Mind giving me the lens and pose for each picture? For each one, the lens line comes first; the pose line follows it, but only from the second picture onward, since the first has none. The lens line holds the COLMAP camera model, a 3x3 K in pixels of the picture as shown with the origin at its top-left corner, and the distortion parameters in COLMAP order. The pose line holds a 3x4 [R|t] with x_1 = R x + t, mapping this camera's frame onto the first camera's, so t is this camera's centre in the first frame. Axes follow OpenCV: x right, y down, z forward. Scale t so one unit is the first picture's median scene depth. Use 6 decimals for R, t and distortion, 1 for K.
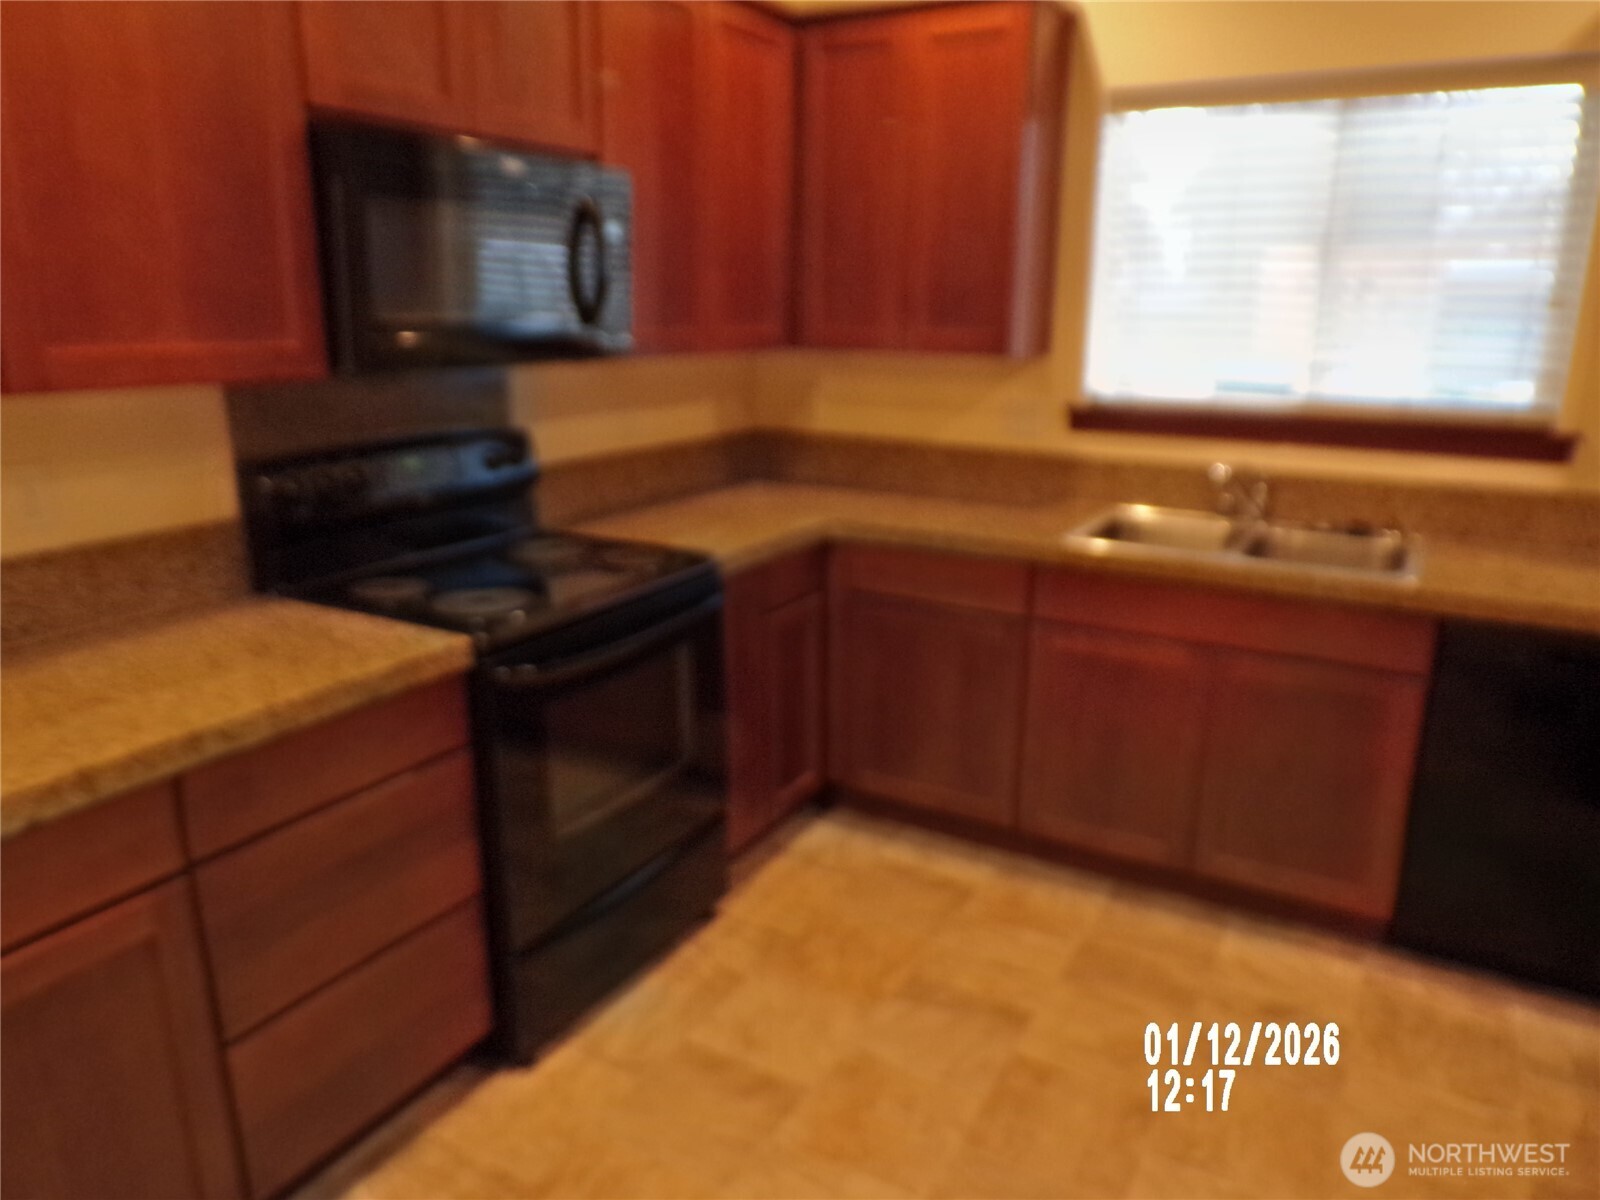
lens RADIAL K [[1100.4, 0, 814.8], [0, 1100.4, 588.2], [0, 0, 1]] dist [-0.023267, 0.025392]
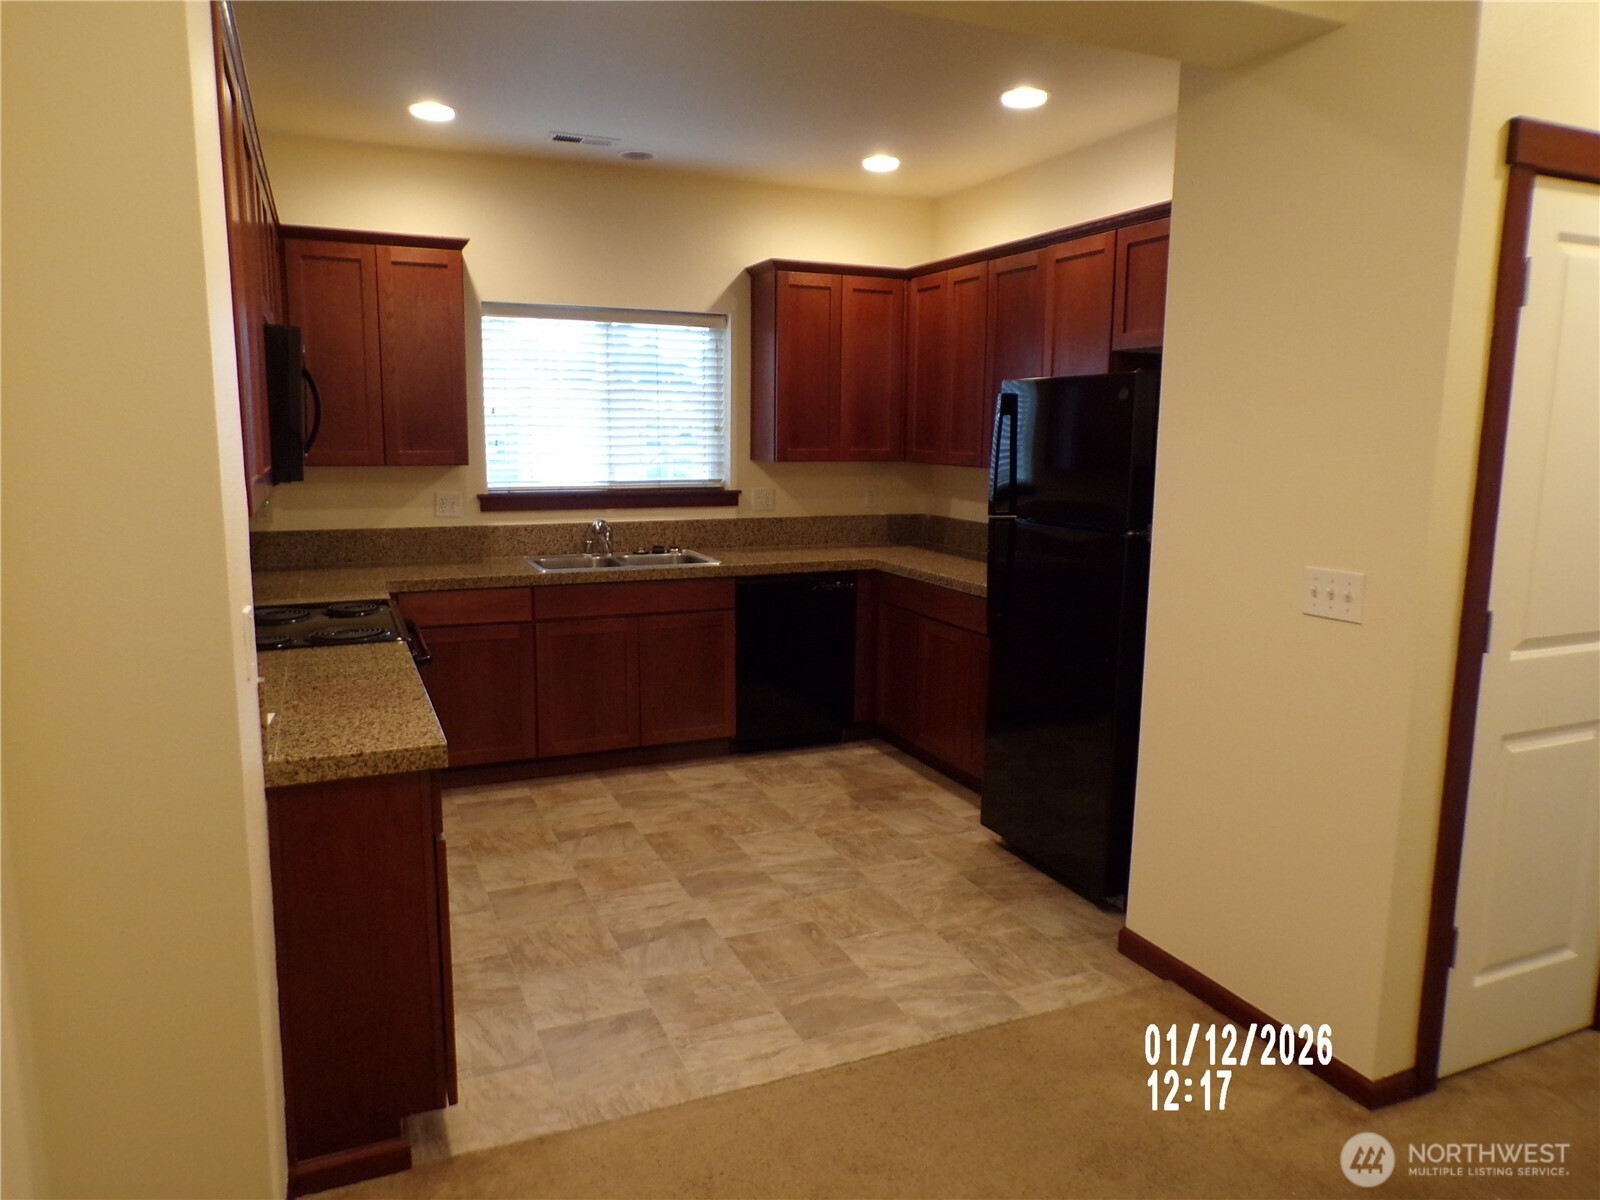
lens RADIAL K [[1100.4, 0, 793.0], [0, 1100.4, 601.7], [0, 0, 1]] dist [-0.023267, 0.025392]
pose [[0.604194, -0.130869, 0.786018, -0.967531], [0.199443, 0.979860, 0.009835, 0.068481], [-0.771474, 0.150823, 0.618126, -0.354522]]
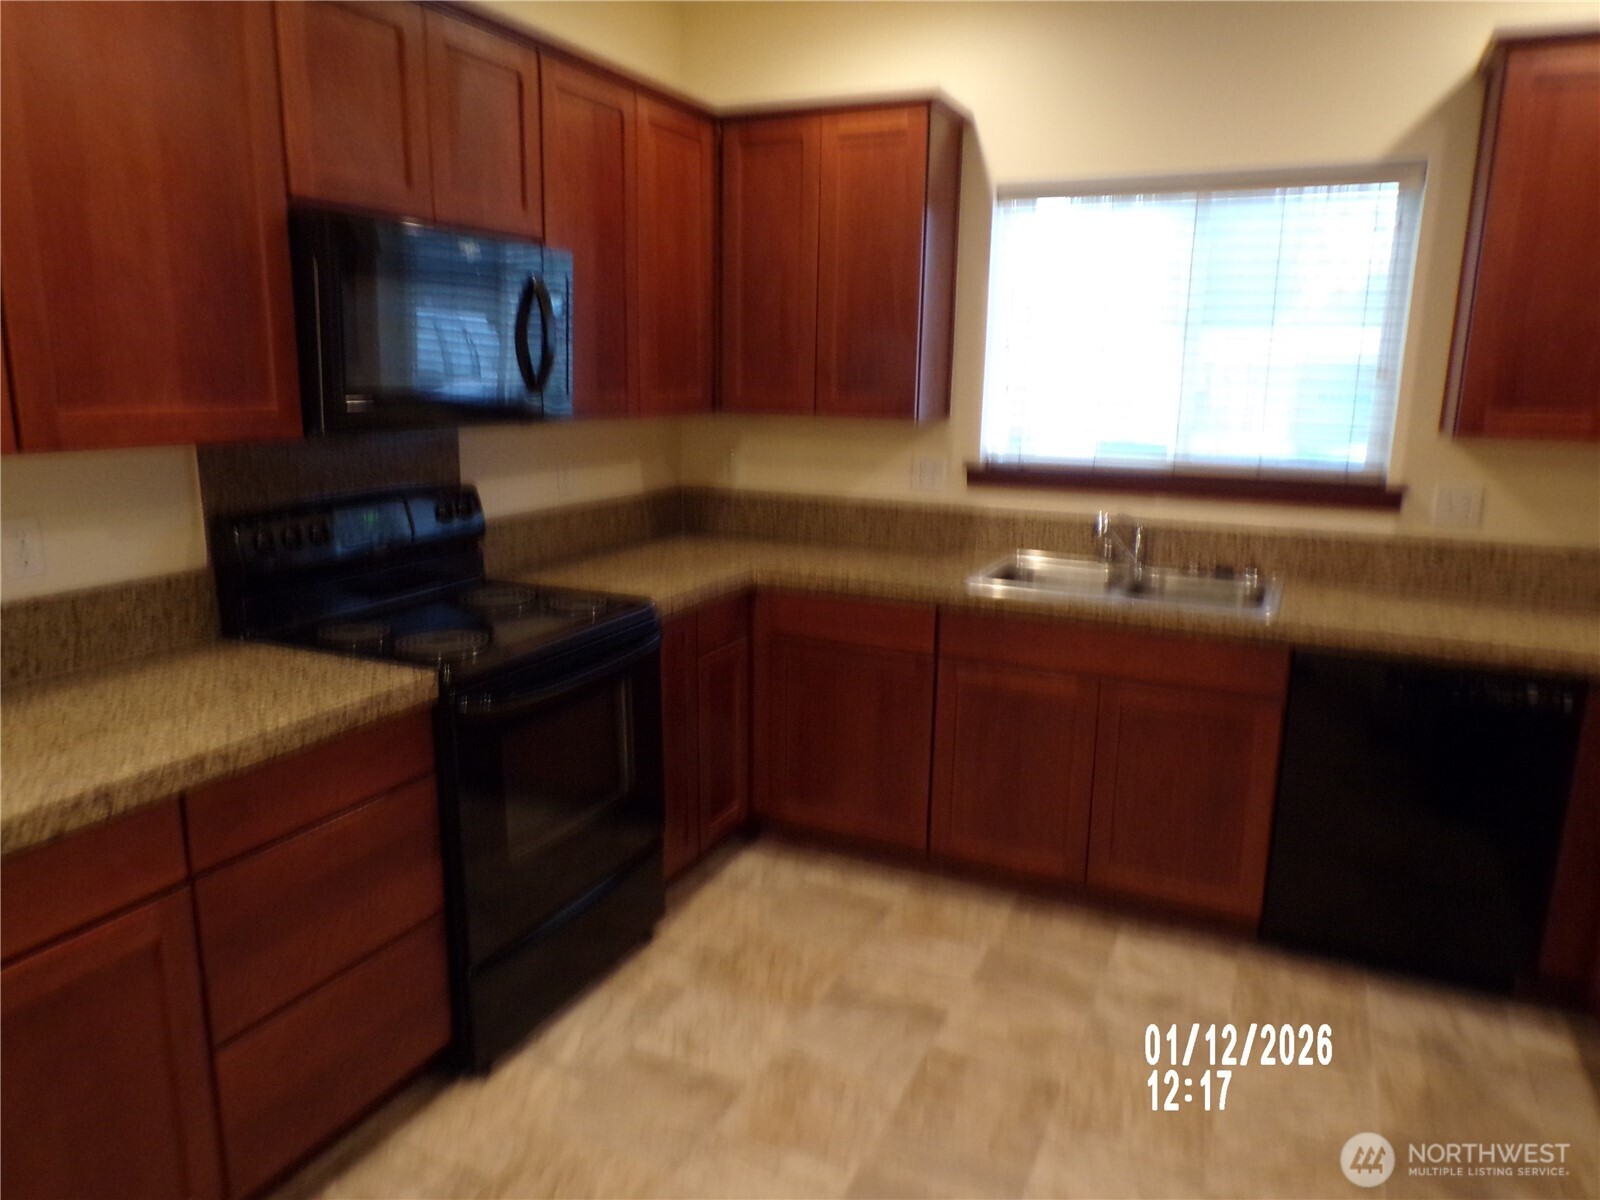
lens RADIAL K [[1100.4, 0, 799.7], [0, 1100.4, 592.5], [0, 0, 1]] dist [-0.023267, 0.025392]
pose [[0.997194, -0.010693, 0.074091, -0.025307], [0.014630, 0.998498, -0.052803, 0.022796], [-0.073415, 0.053739, 0.995853, -0.101913]]
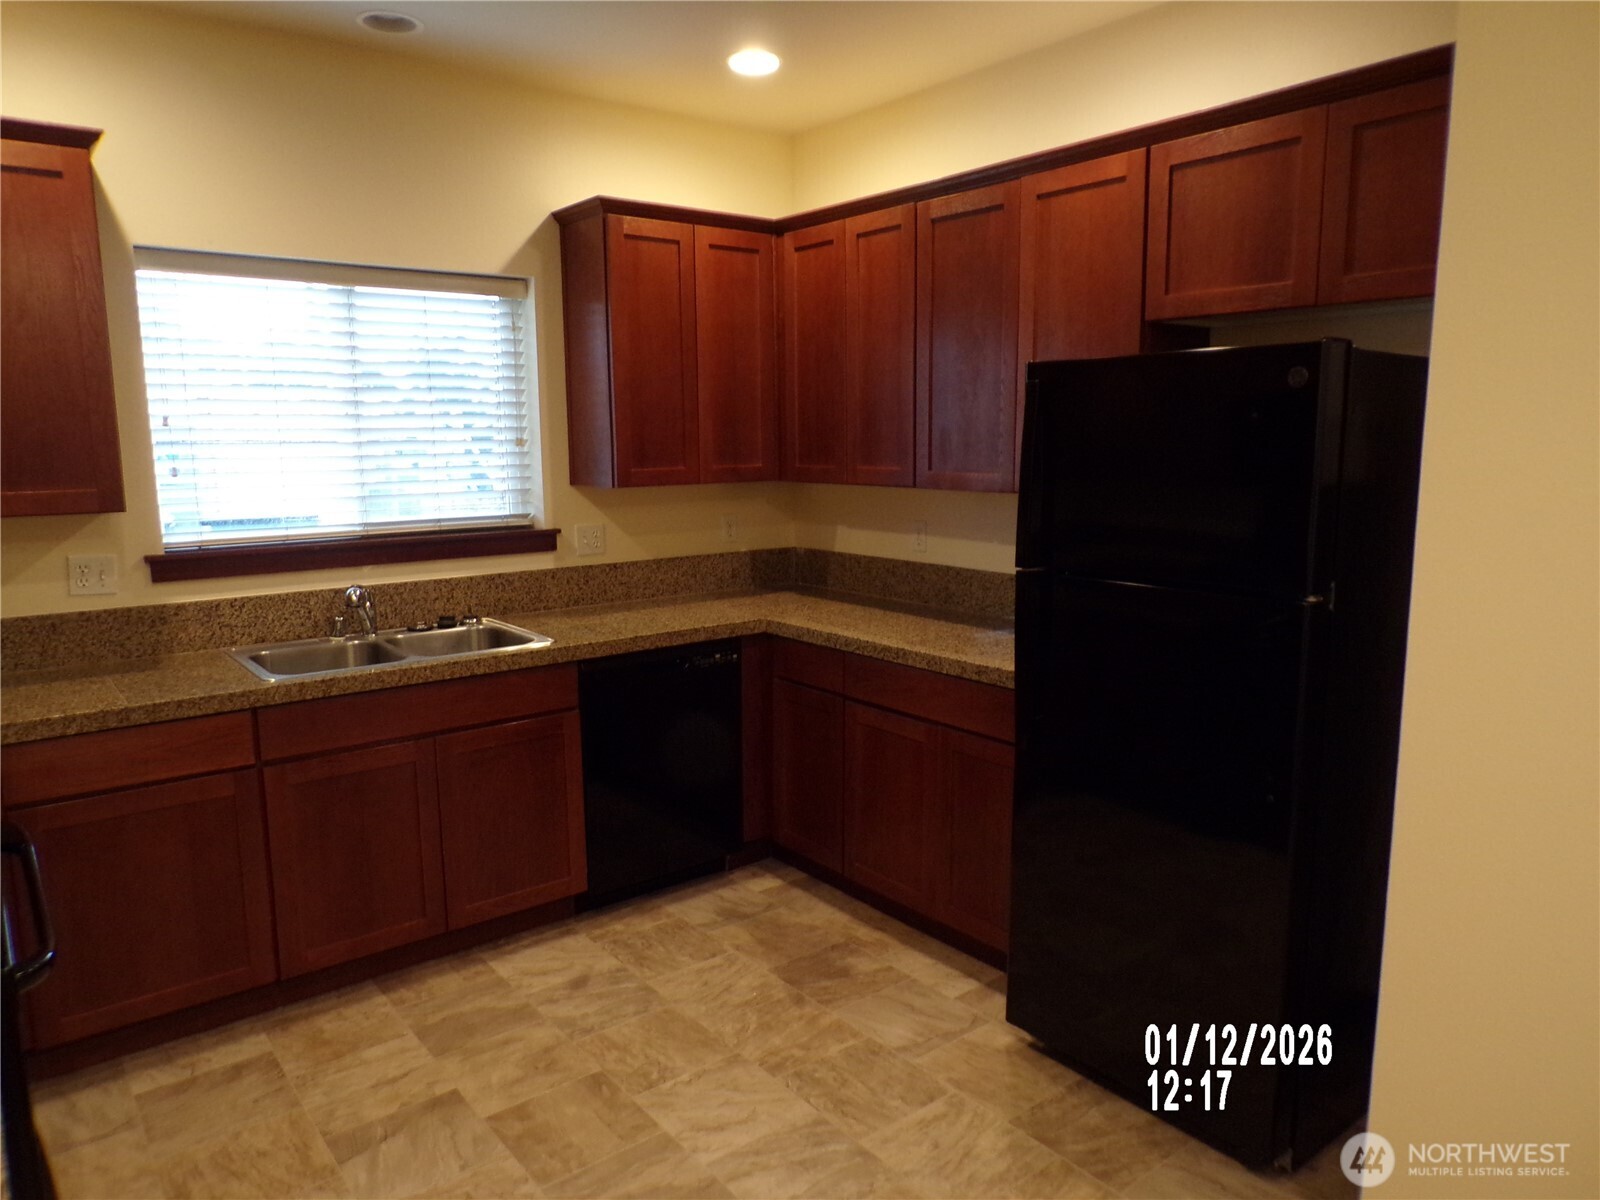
lens RADIAL K [[1100.4, 0, 800.4], [0, 1100.4, 597.4], [0, 0, 1]] dist [-0.023267, 0.025392]
pose [[0.376557, -0.152881, 0.913691, -0.572631], [0.247104, 0.967131, 0.059984, -0.064815], [-0.892829, 0.203189, 0.401958, 0.150250]]
